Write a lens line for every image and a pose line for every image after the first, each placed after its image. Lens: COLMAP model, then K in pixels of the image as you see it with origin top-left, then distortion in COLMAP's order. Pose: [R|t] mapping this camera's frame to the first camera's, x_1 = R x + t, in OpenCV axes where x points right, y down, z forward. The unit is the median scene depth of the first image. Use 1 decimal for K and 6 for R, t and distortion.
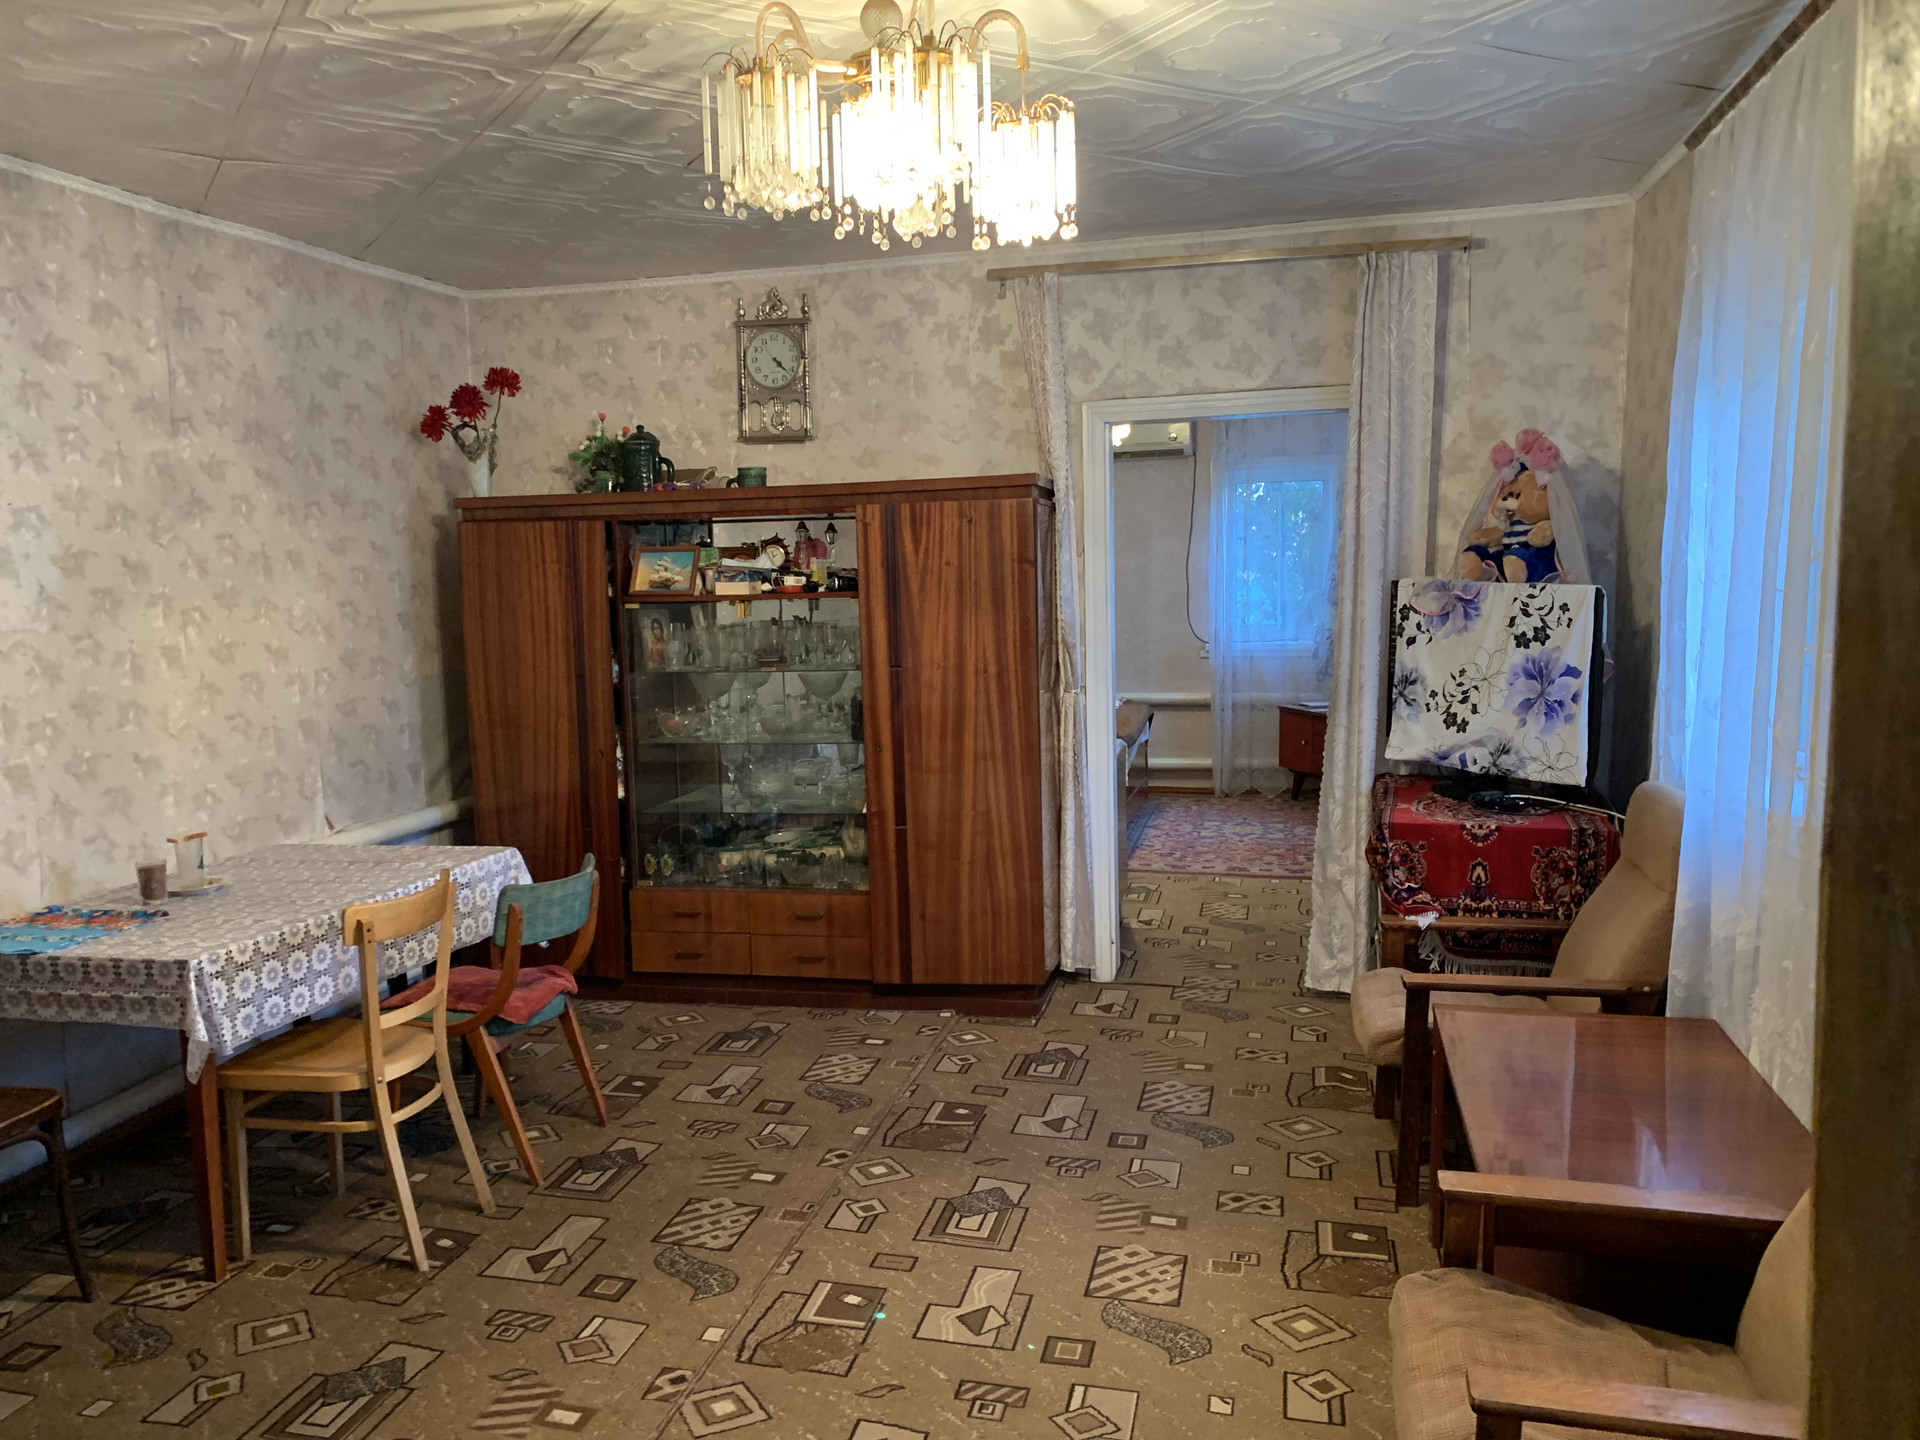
lens RADIAL K [[1449.5, 0, 960.1], [0, 1449.5, 736.6], [0, 0, 1]] dist [0.032865, -0.037747]
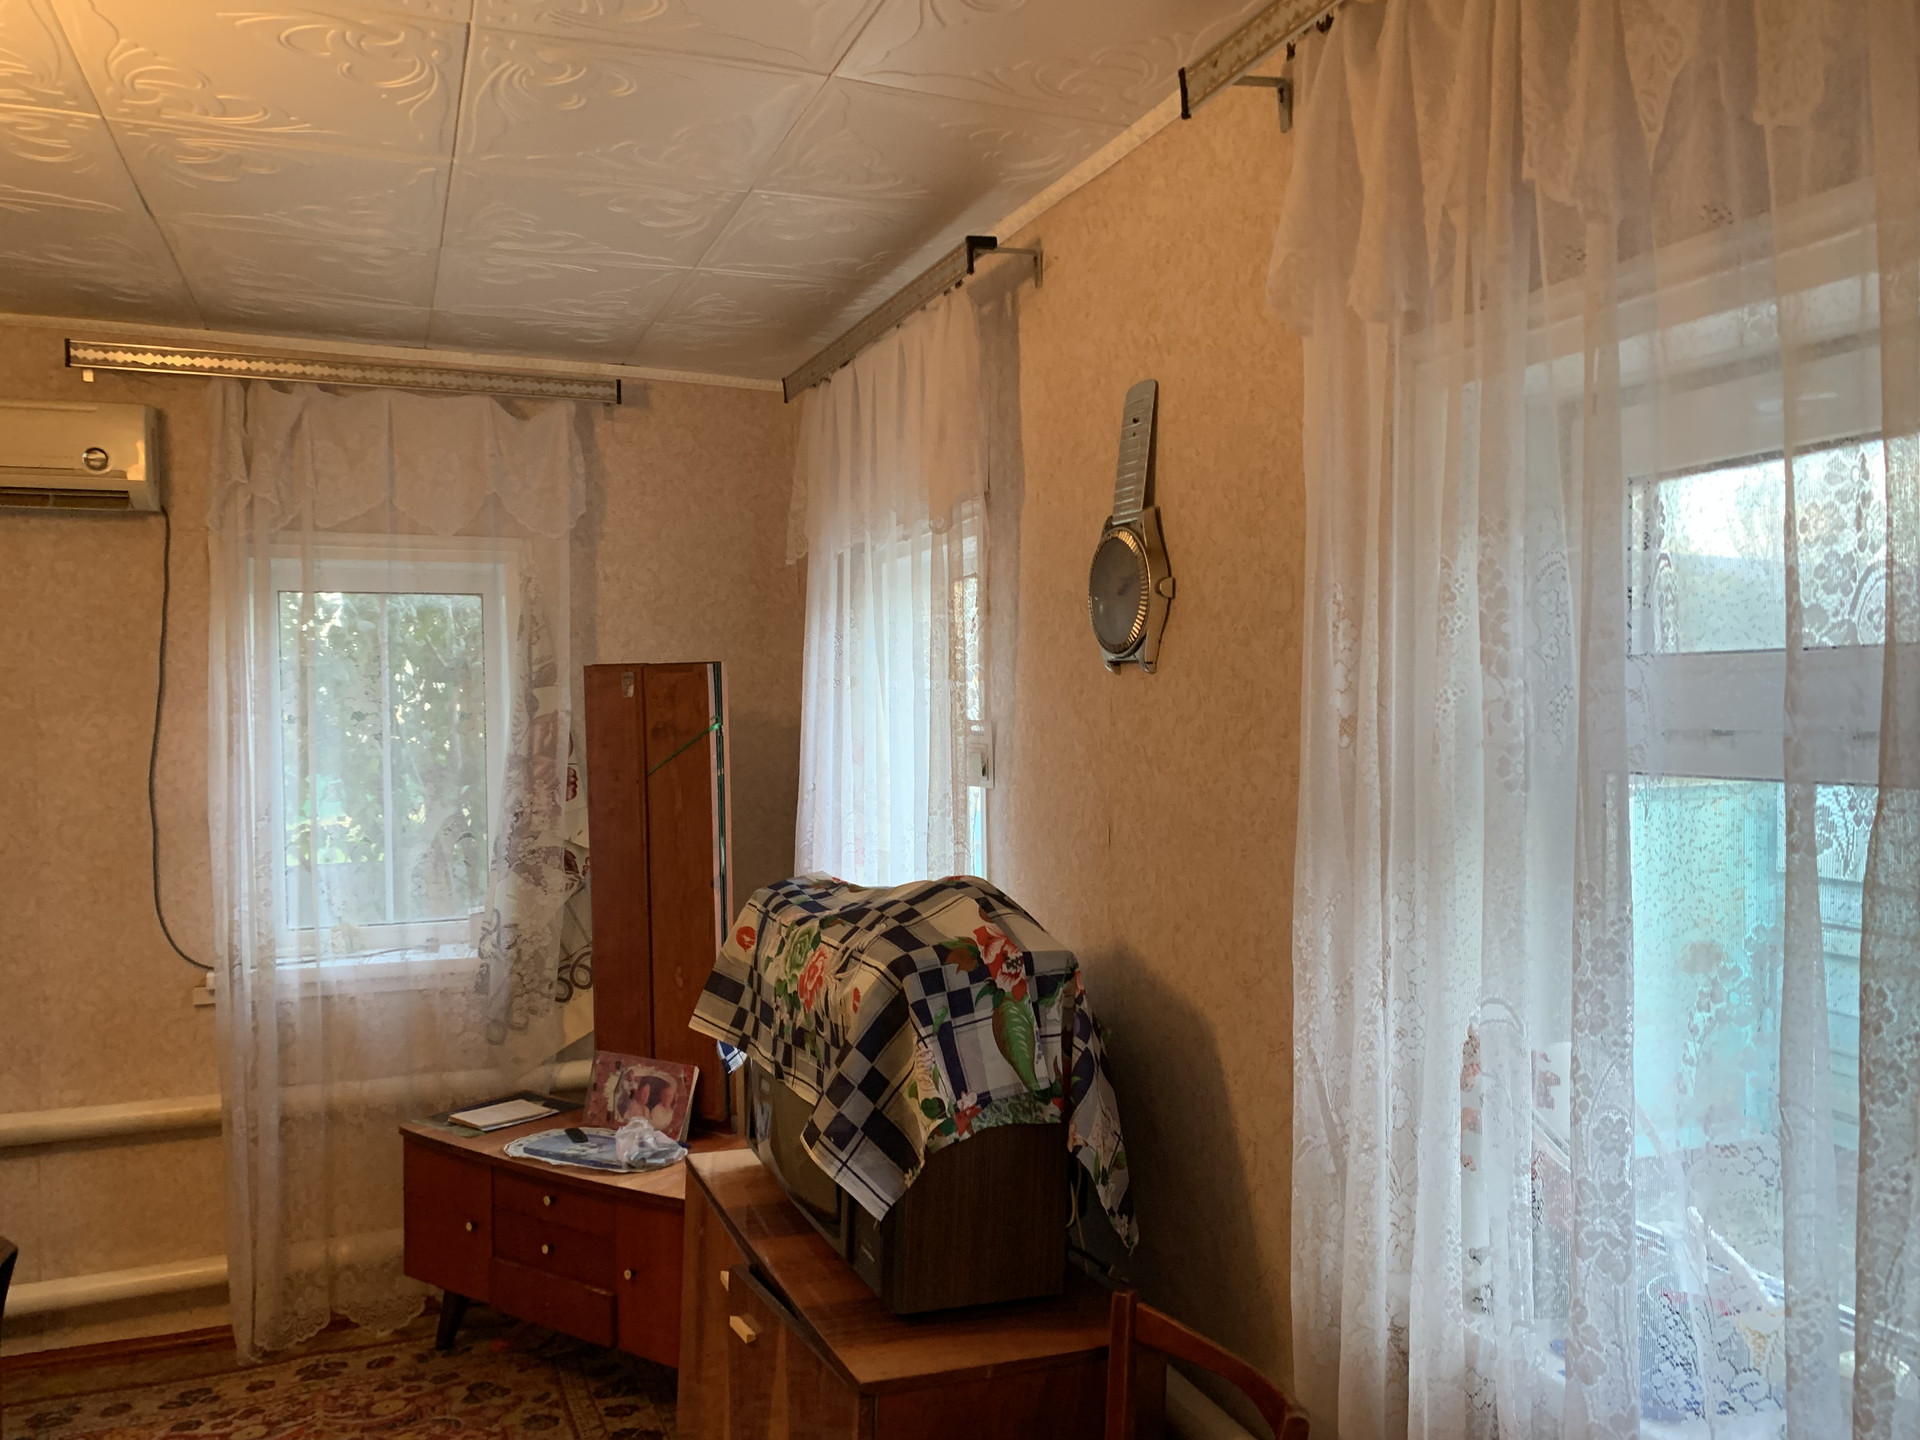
lens RADIAL K [[1449.5, 0, 966.0], [0, 1449.5, 724.2], [0, 0, 1]] dist [0.032865, -0.037747]
pose [[0.813708, 0.002708, 0.581267, 0.215690], [0.065569, 0.993179, -0.096416, -0.165071], [-0.577563, 0.116568, 0.807981, 1.107411]]
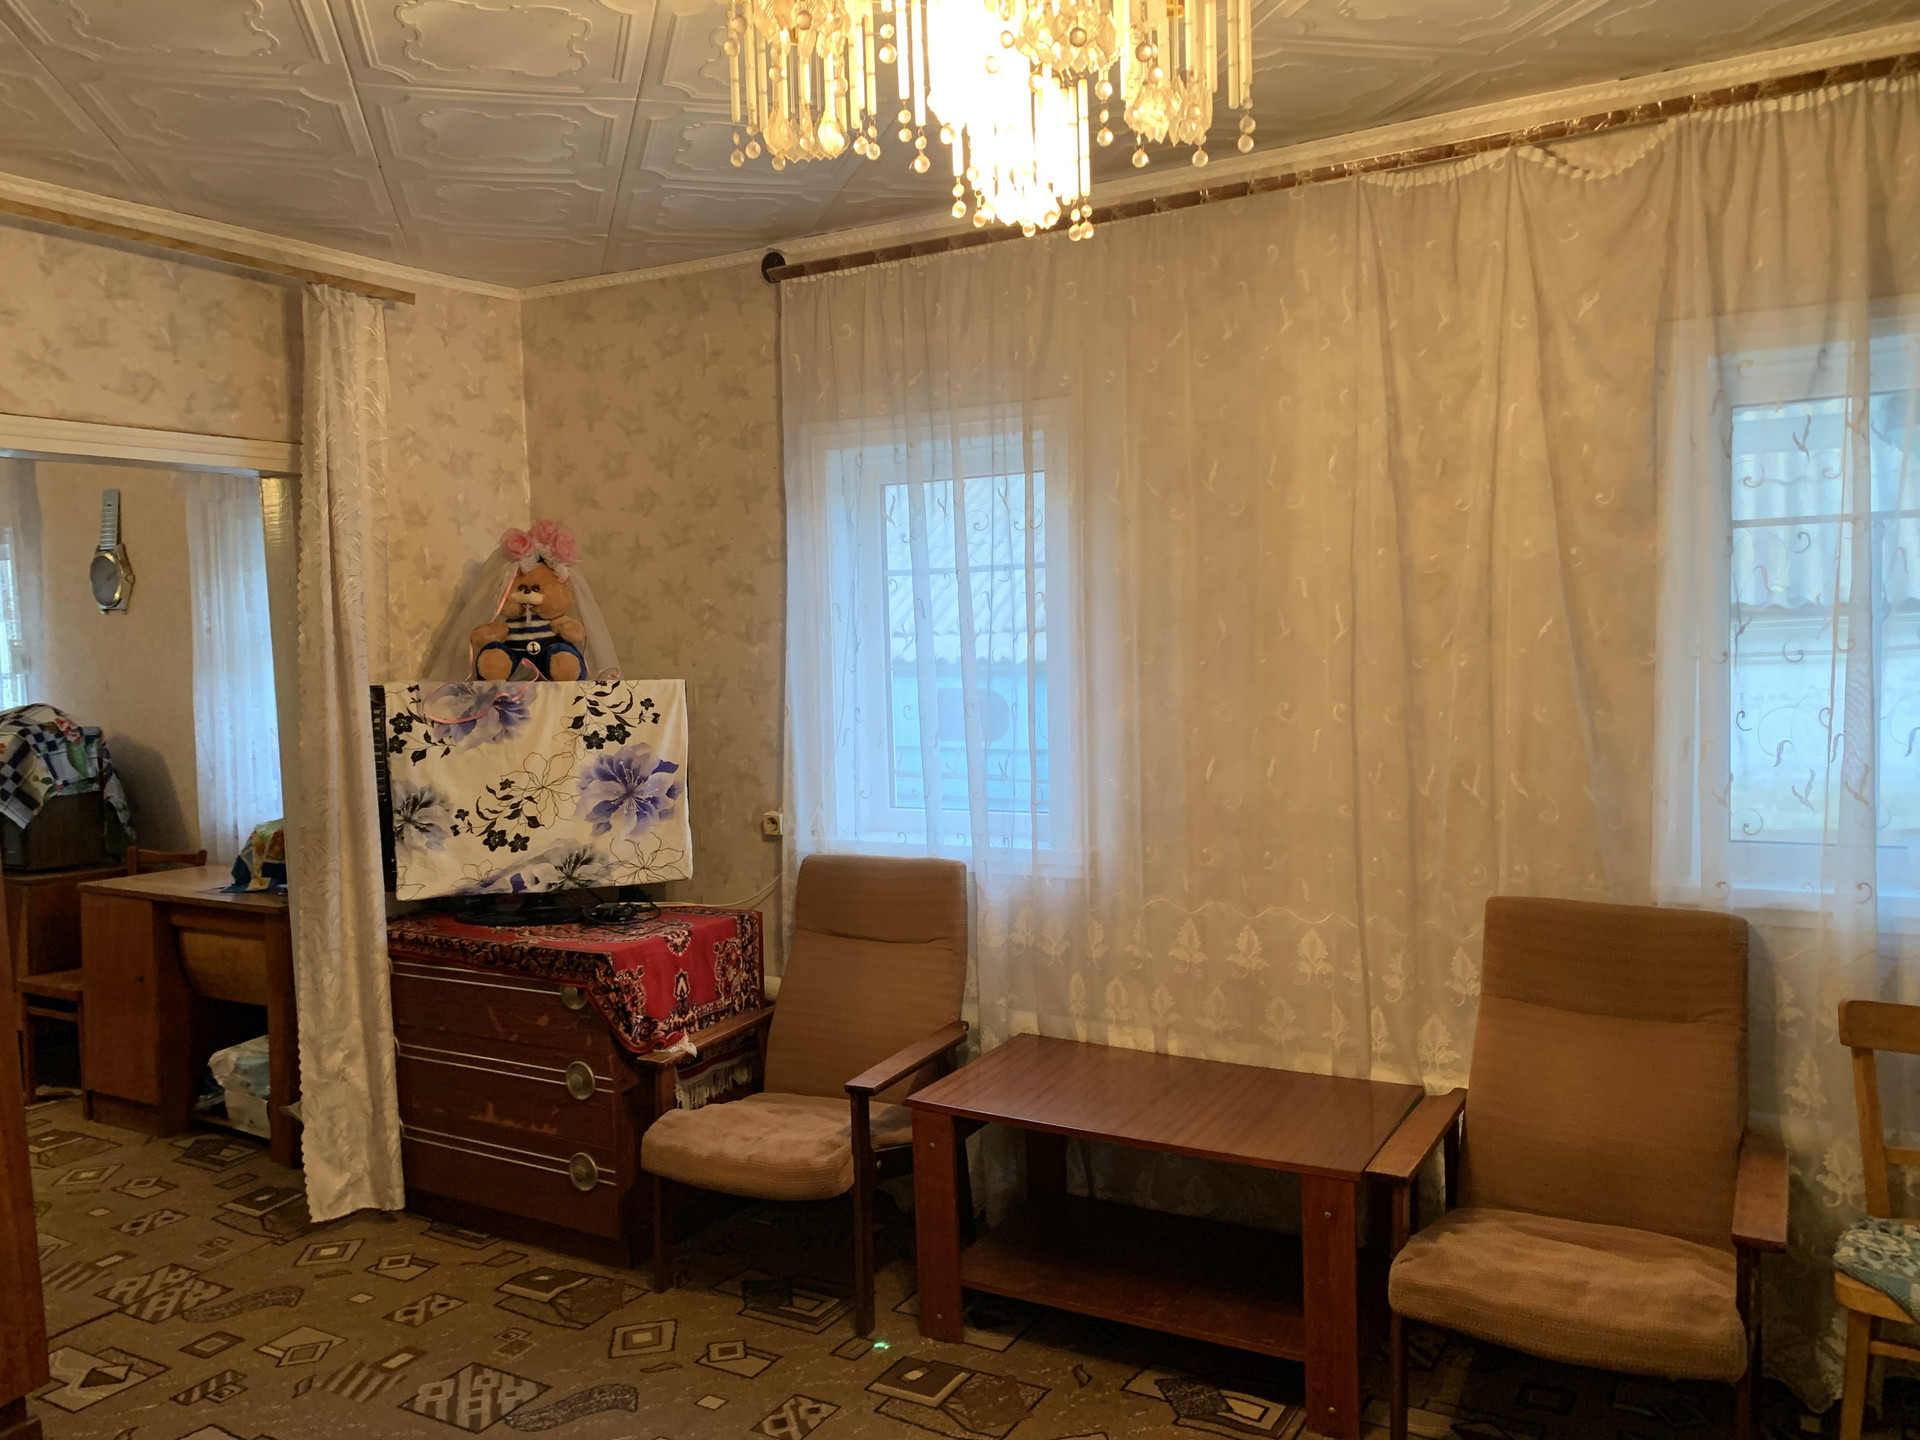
lens RADIAL K [[1449.5, 0, 915.7], [0, 1449.5, 734.5], [0, 0, 1]] dist [0.032865, -0.037747]
pose [[0.279988, -0.057028, 0.958308, -0.434872], [0.141785, 0.989743, 0.017474, -0.054276], [-0.949476, 0.130981, 0.285202, 0.508169]]
